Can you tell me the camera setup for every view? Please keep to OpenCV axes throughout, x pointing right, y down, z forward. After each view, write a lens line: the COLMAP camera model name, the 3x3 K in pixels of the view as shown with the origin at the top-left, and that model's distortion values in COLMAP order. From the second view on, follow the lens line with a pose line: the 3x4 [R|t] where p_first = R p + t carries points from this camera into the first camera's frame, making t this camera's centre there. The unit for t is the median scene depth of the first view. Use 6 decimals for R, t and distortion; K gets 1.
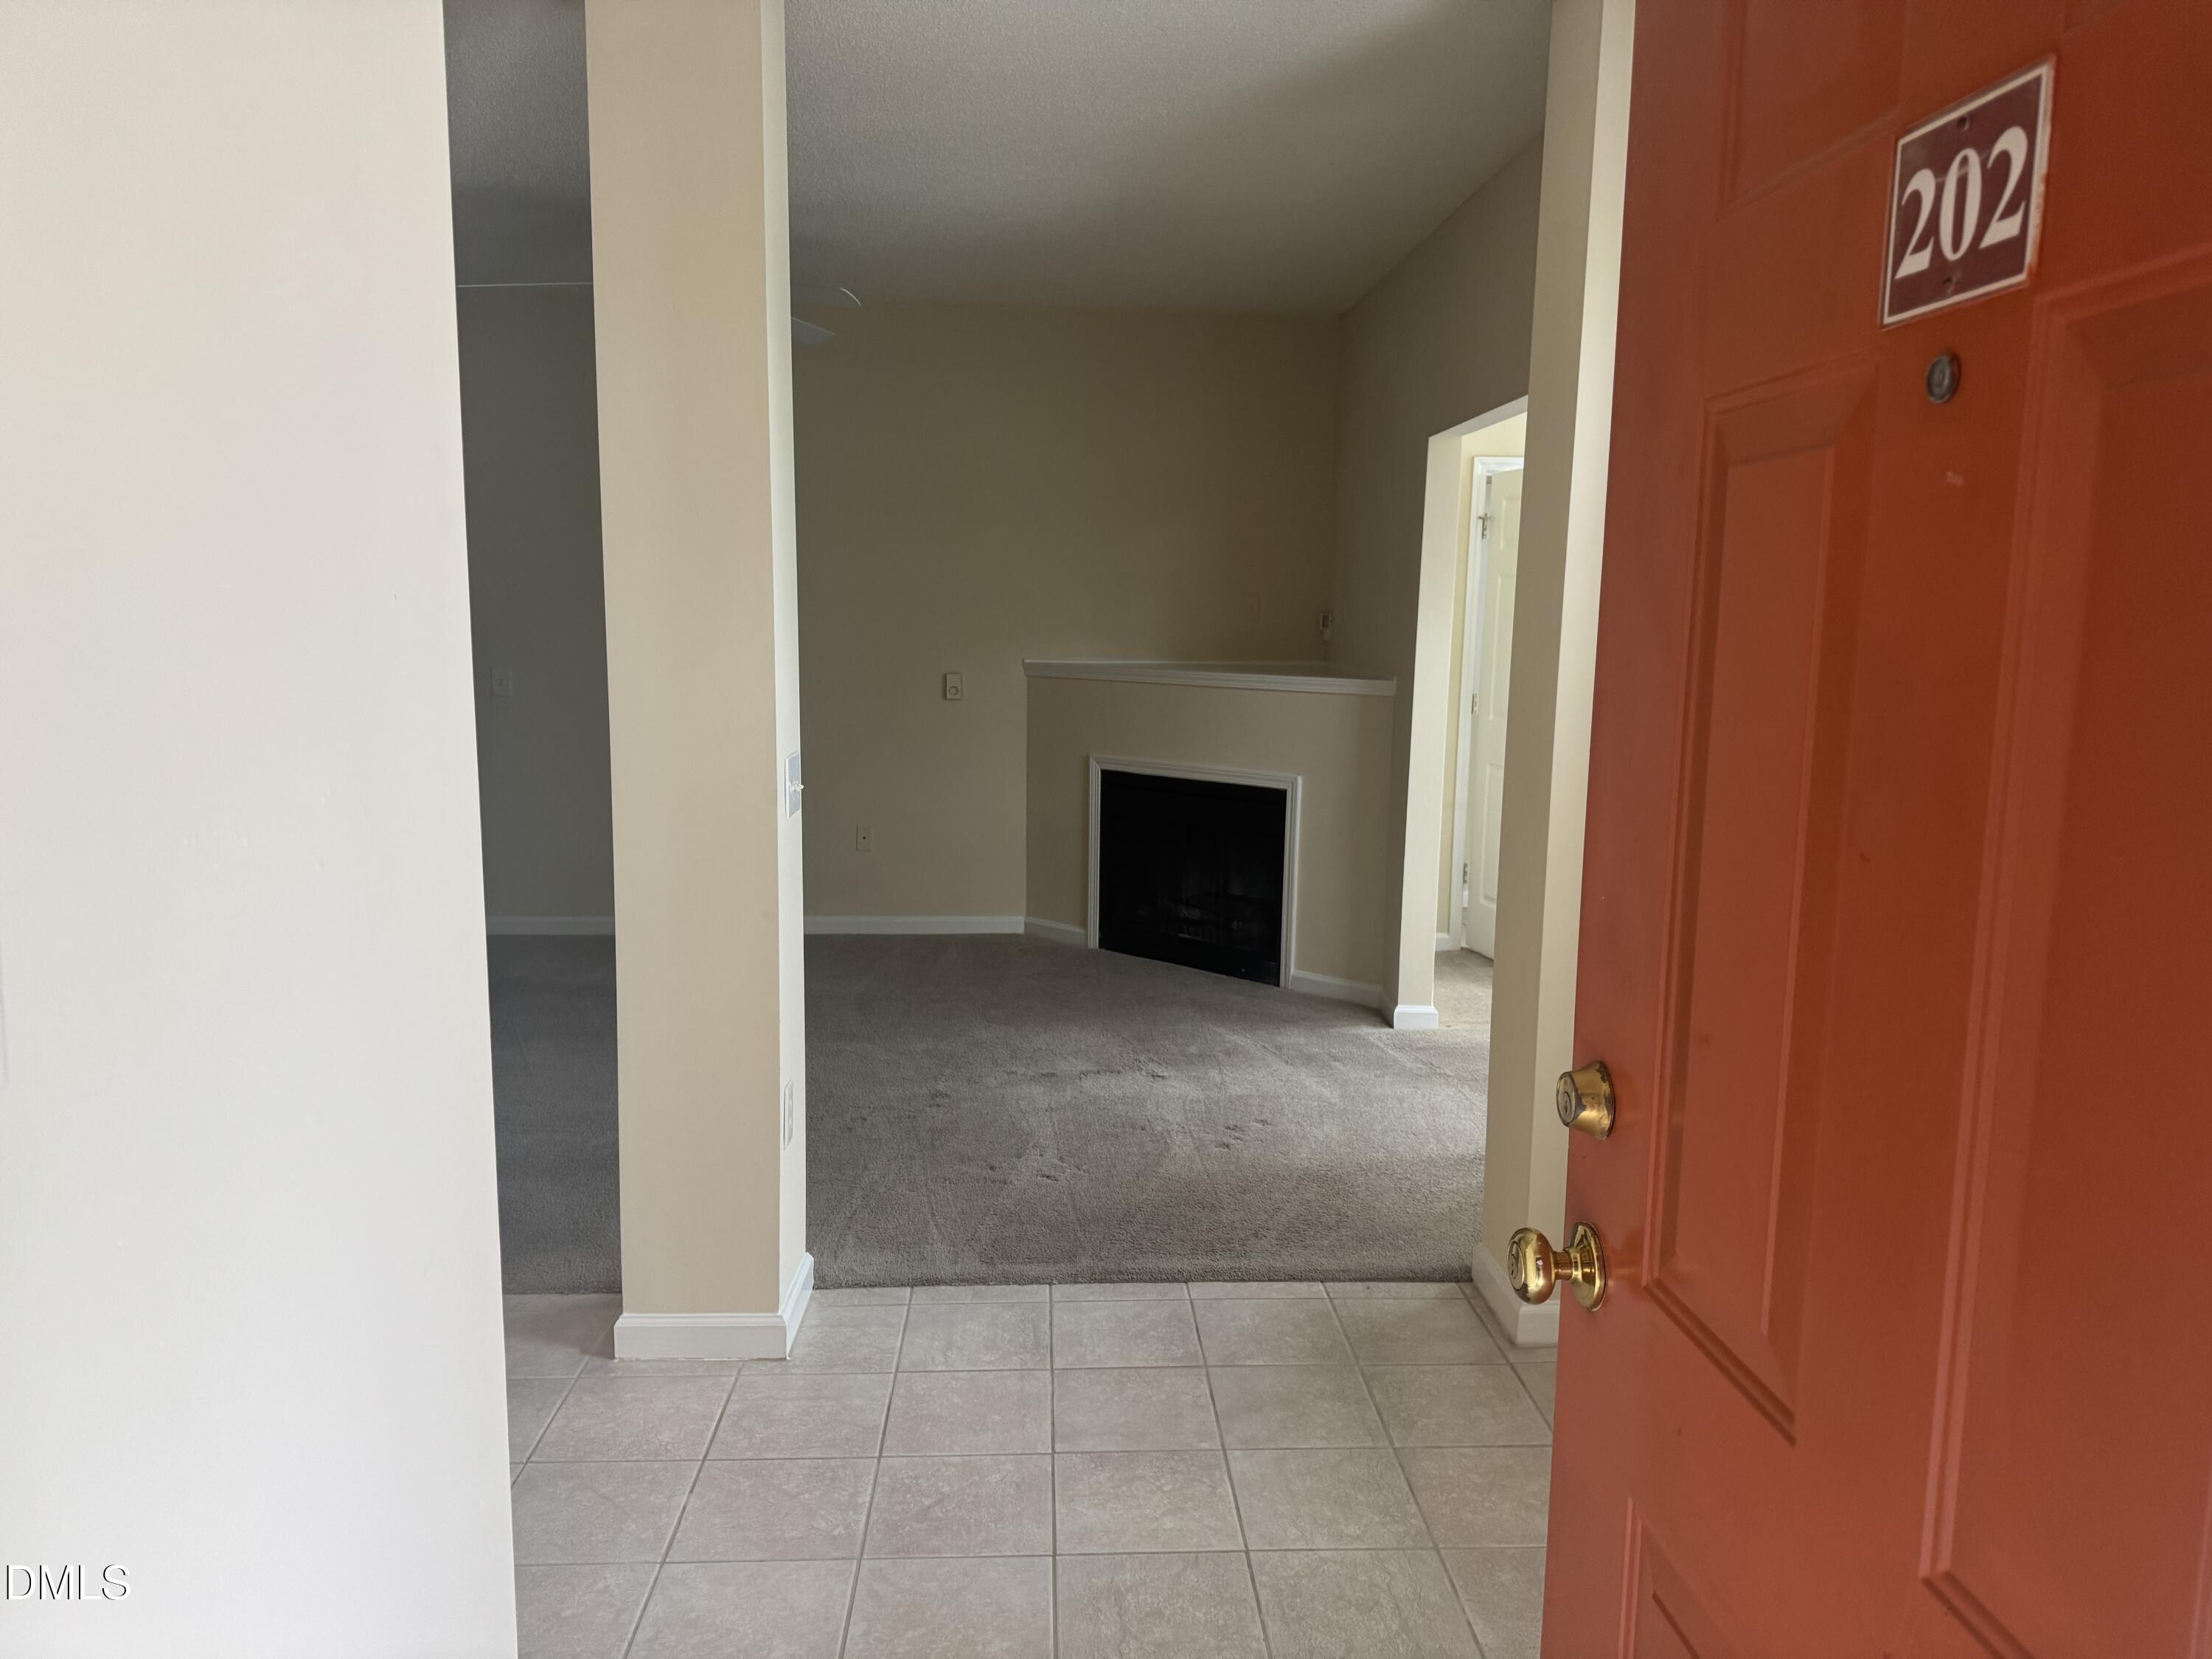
lens RADIAL K [[1527.9, 0, 1106.0], [0, 1527.9, 829.5], [0, 0, 1]] dist [0.179210, -0.307118]
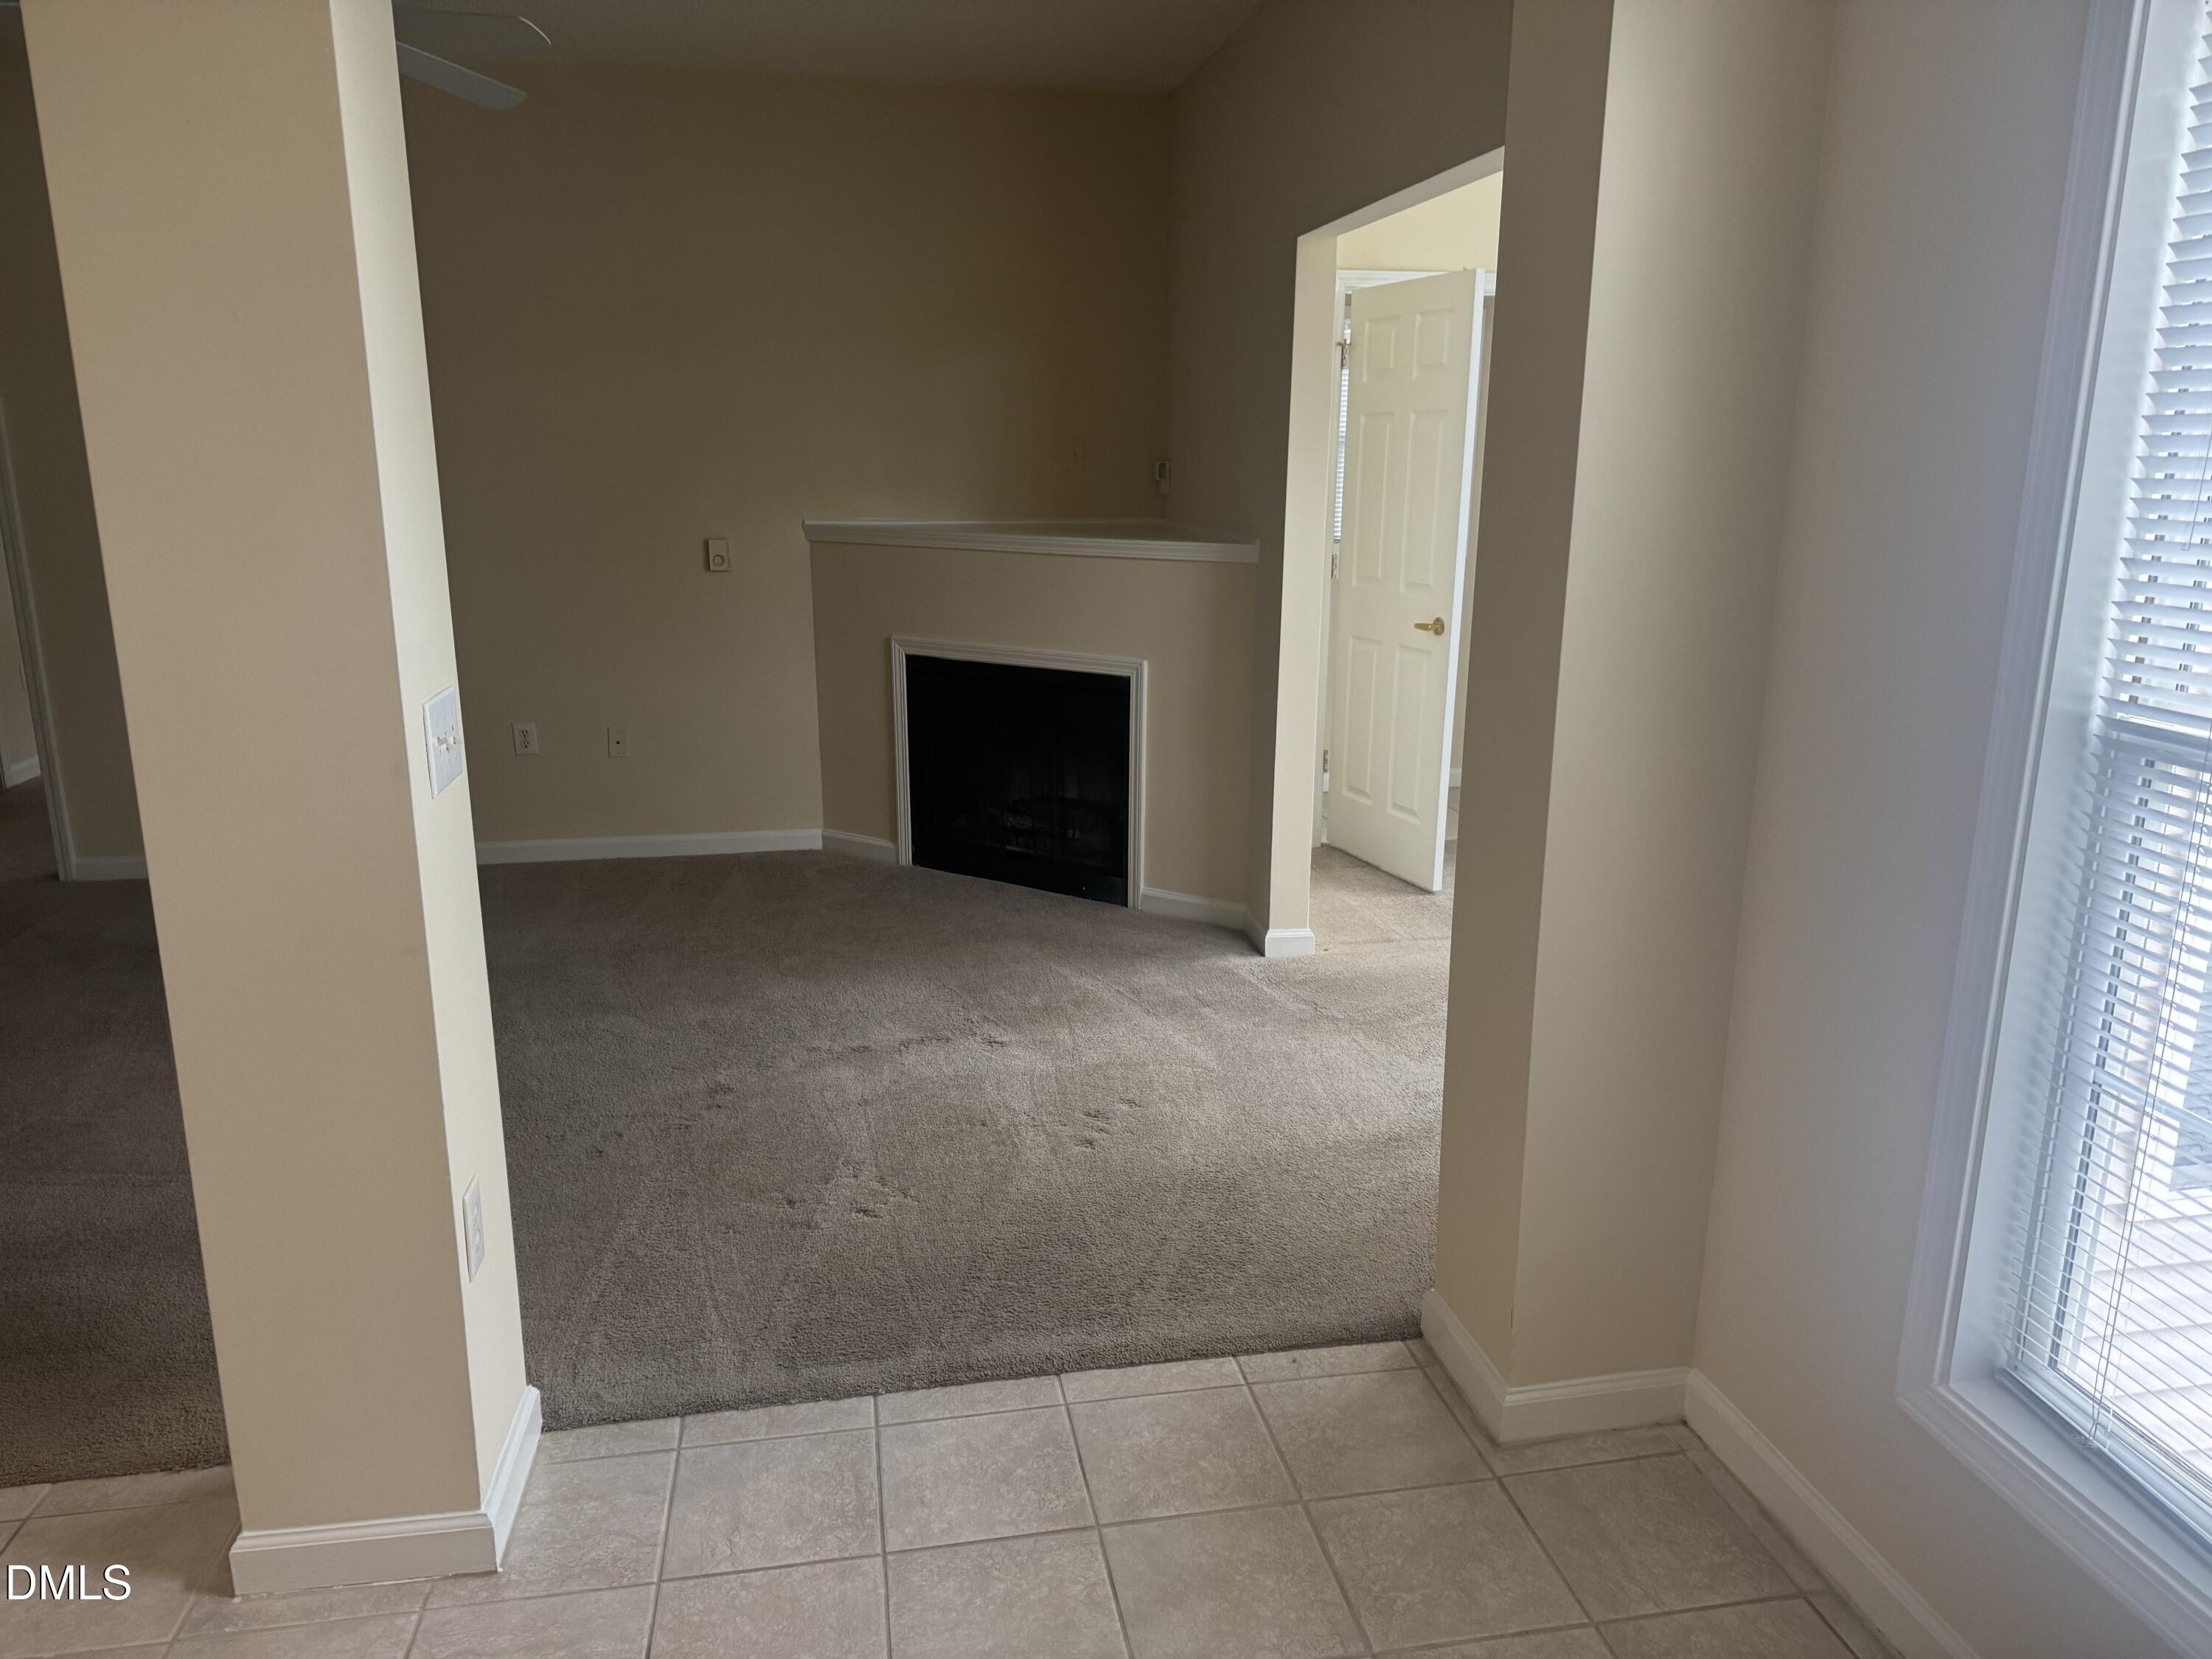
lens RADIAL K [[1527.9, 0, 1106.0], [0, 1527.9, 829.5], [0, 0, 1]] dist [0.179210, -0.307118]
pose [[0.991056, -0.043456, 0.126171, -0.006932], [0.031045, 0.994631, 0.098716, -0.034404], [-0.129783, -0.093916, 0.987085, 0.212926]]
